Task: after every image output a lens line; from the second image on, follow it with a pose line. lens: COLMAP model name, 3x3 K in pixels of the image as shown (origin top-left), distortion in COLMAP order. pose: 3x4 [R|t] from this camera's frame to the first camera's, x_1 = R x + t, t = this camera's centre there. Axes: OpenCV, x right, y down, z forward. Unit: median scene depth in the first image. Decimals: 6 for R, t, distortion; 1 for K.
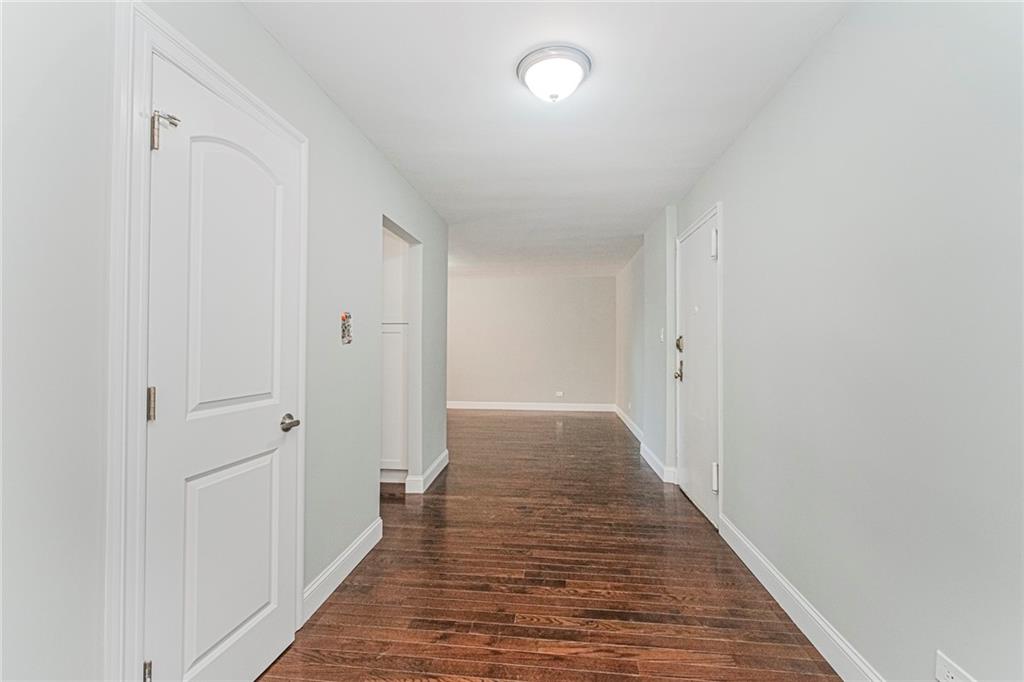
lens RADIAL K [[428.4, 0, 515.0], [0, 428.4, 340.3], [0, 0, 1]] dist [0.001979, 0.000360]
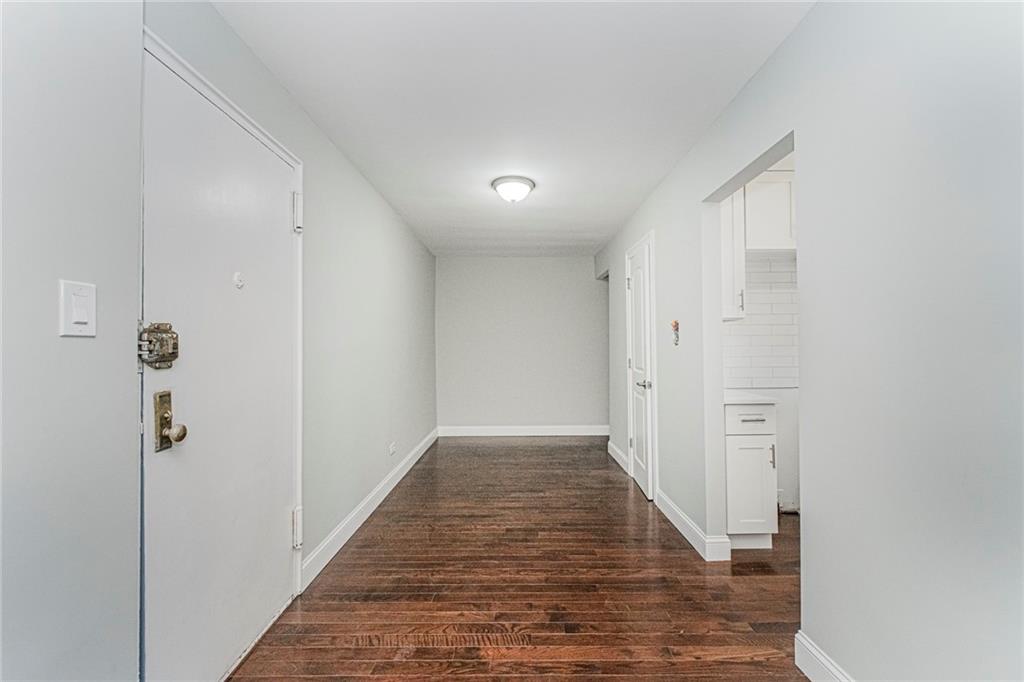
lens RADIAL K [[428.4, 0, 515.0], [0, 428.4, 340.3], [0, 0, 1]] dist [0.001979, 0.000360]
pose [[-0.995273, 0.001198, -0.097110, 0.201535], [0.003978, 0.999588, -0.028435, 0.026760], [0.097036, -0.028687, -0.994867, 2.159452]]
